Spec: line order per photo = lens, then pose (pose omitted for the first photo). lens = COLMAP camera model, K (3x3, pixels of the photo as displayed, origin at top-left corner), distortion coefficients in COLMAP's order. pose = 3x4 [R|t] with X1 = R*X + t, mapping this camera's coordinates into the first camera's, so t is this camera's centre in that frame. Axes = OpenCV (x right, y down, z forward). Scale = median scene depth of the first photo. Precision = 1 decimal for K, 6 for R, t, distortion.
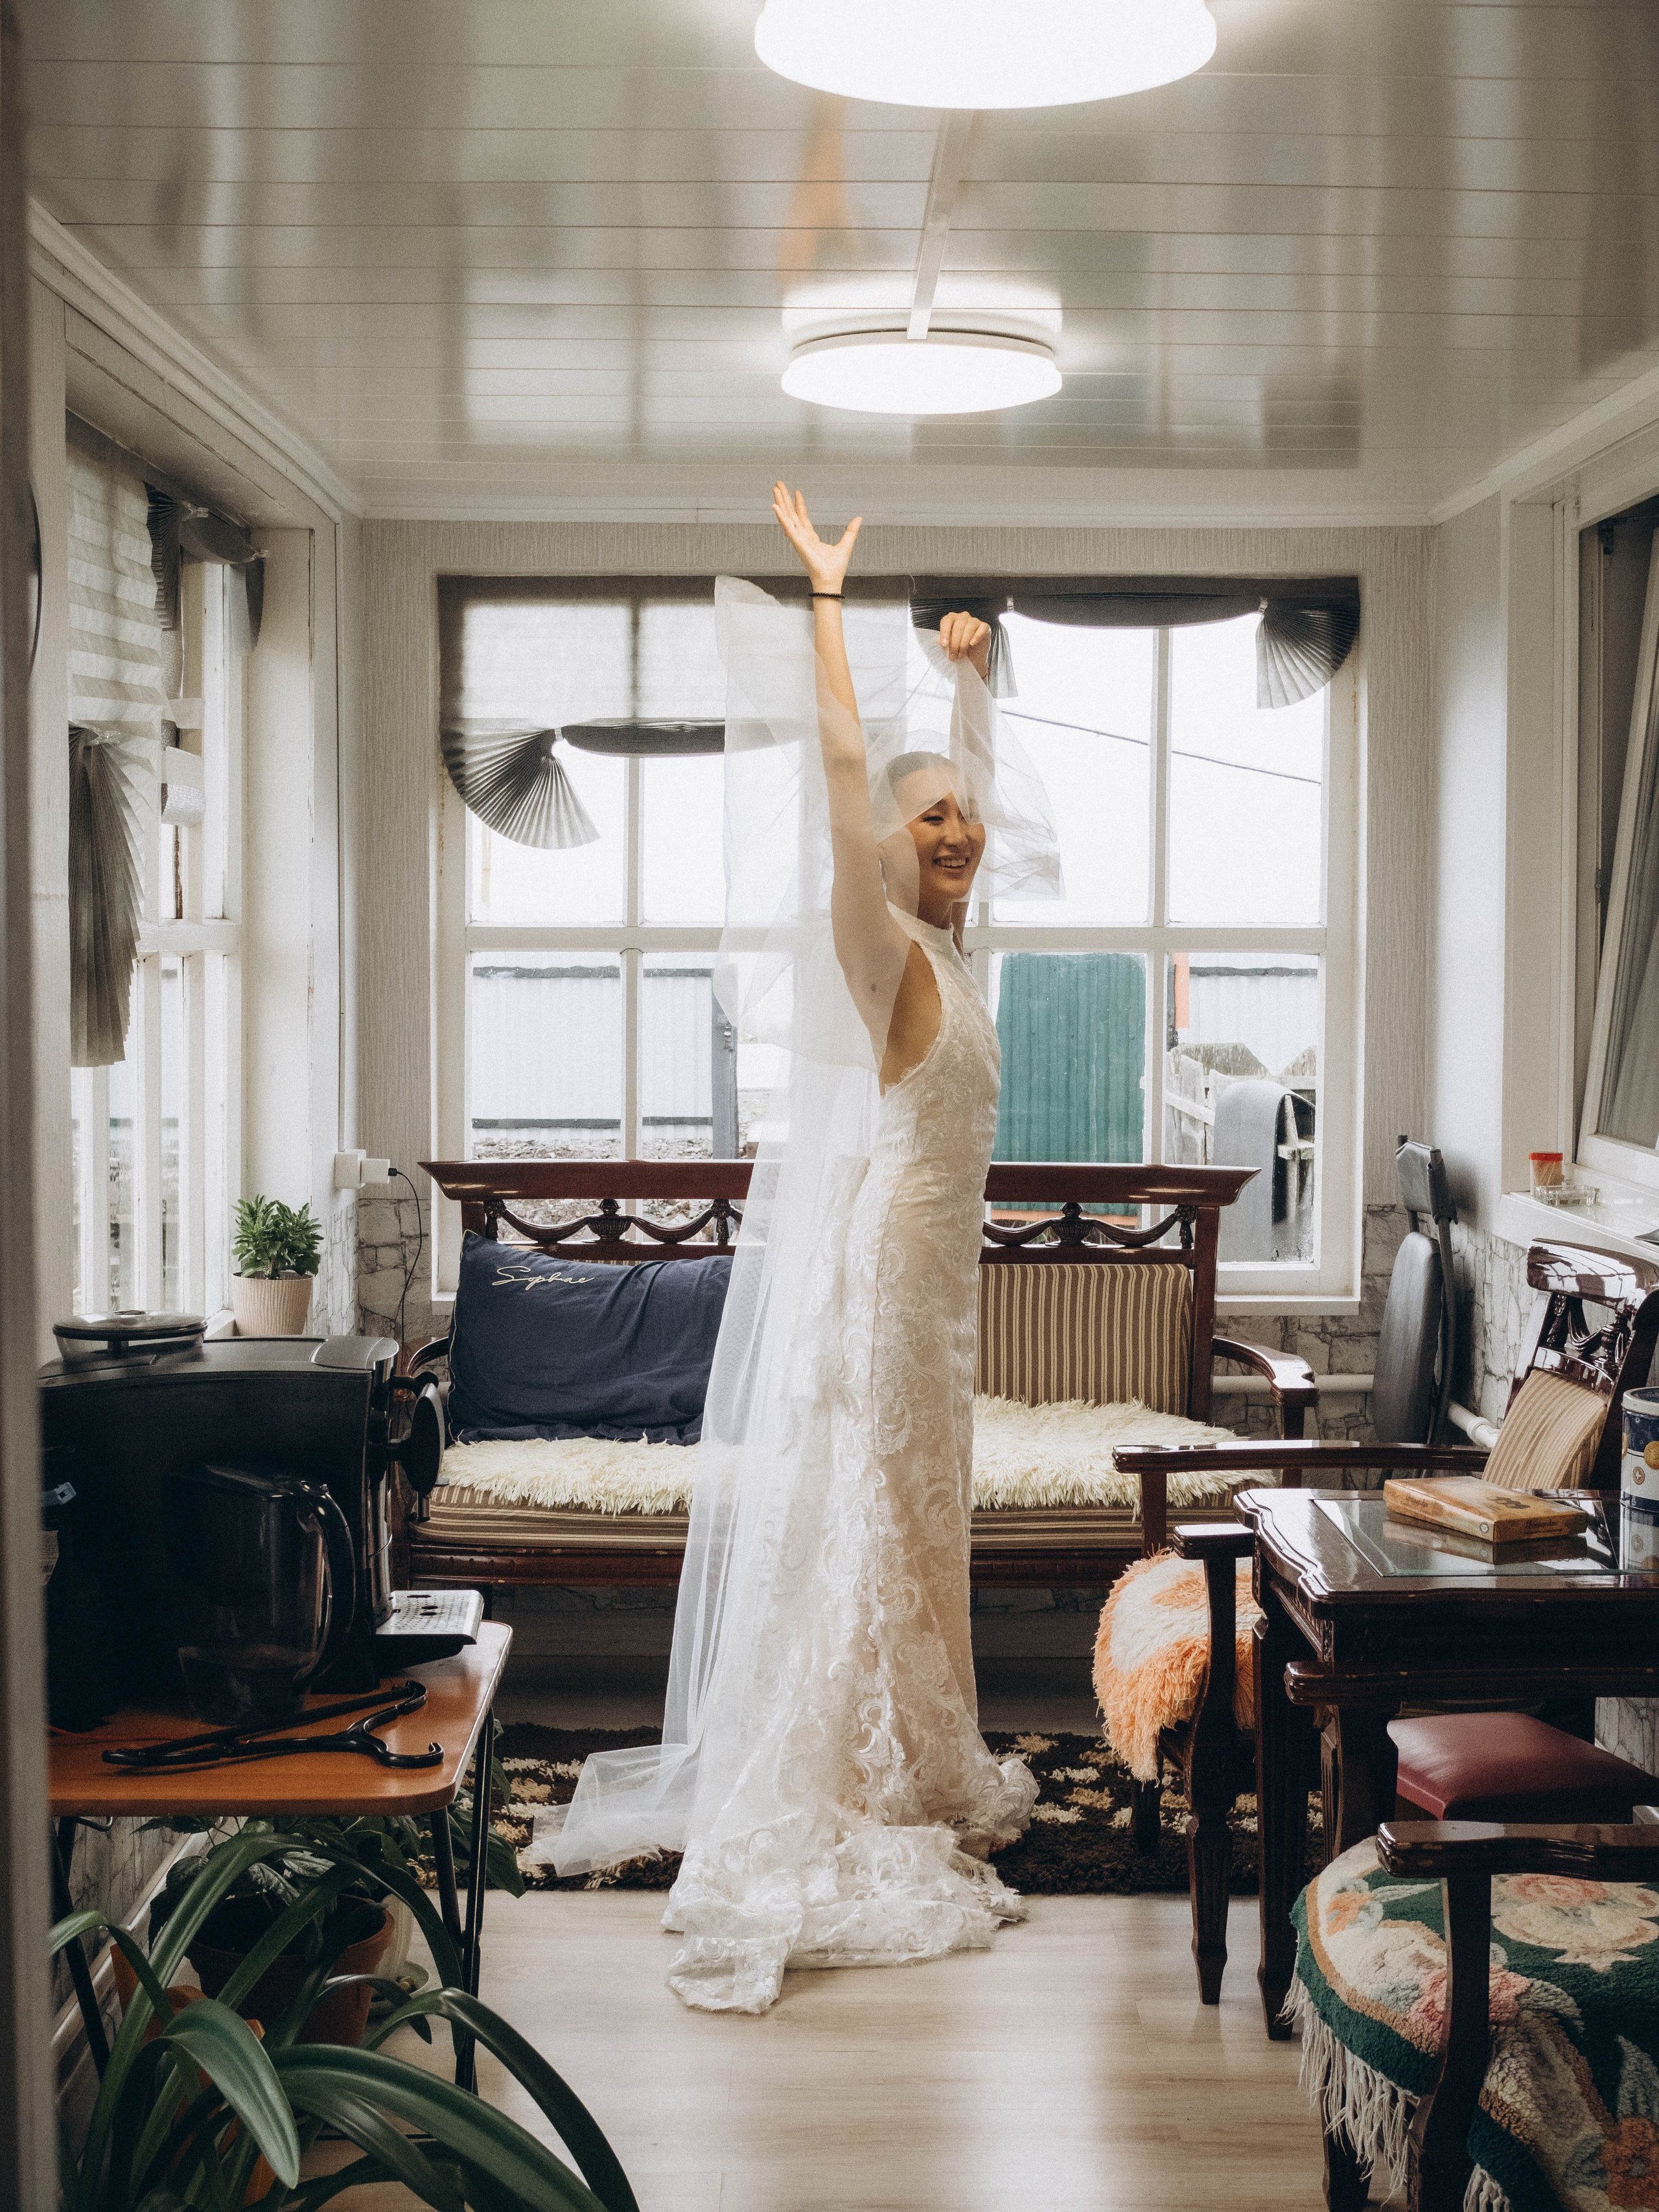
lens RADIAL K [[3243.4, 0, 829.5], [0, 3243.4, 1106.0], [0, 0, 1]] dist [0.004495, -0.049853]
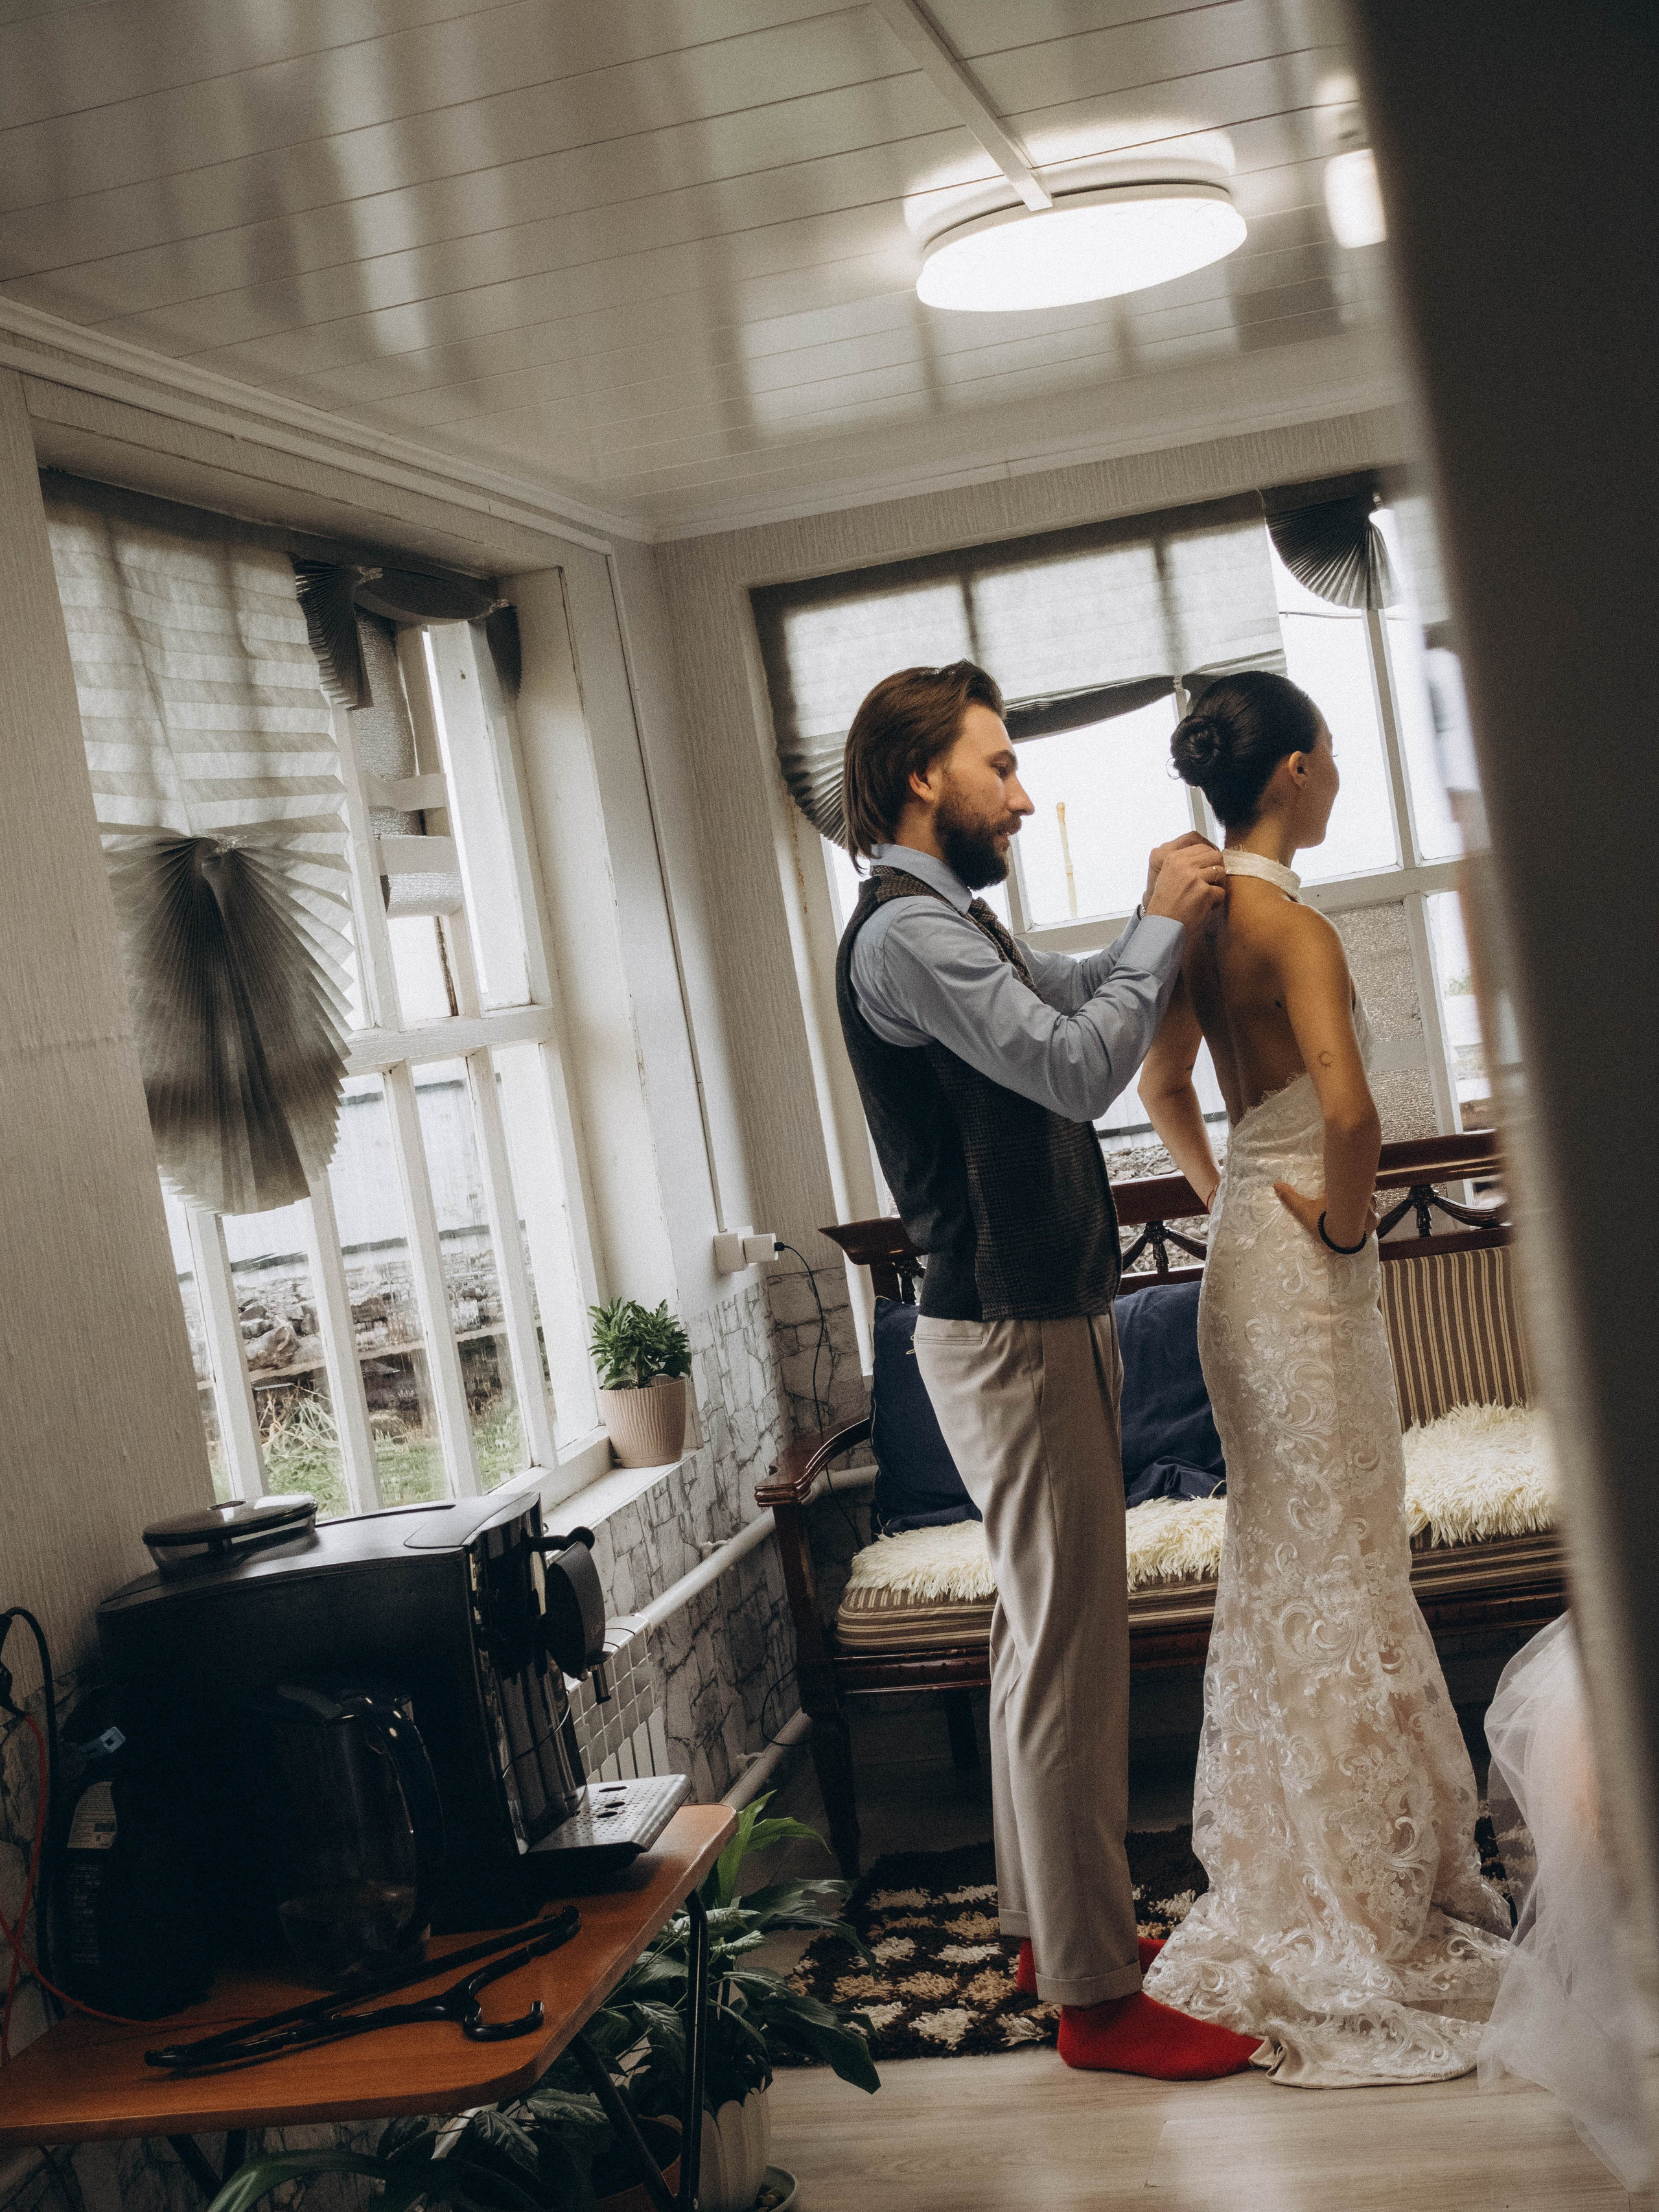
lens RADIAL K [[3258.1, 0, 829.5], [0, 3258.1, 1106.0], [0, 0, 1]] dist [-0.026591, 0.055793]
pose [[0.962438, -0.150706, -0.225832, 0.097479], [0.151162, 0.988389, -0.015374, -0.002558], [0.225527, -0.019341, 0.974045, 0.123340]]
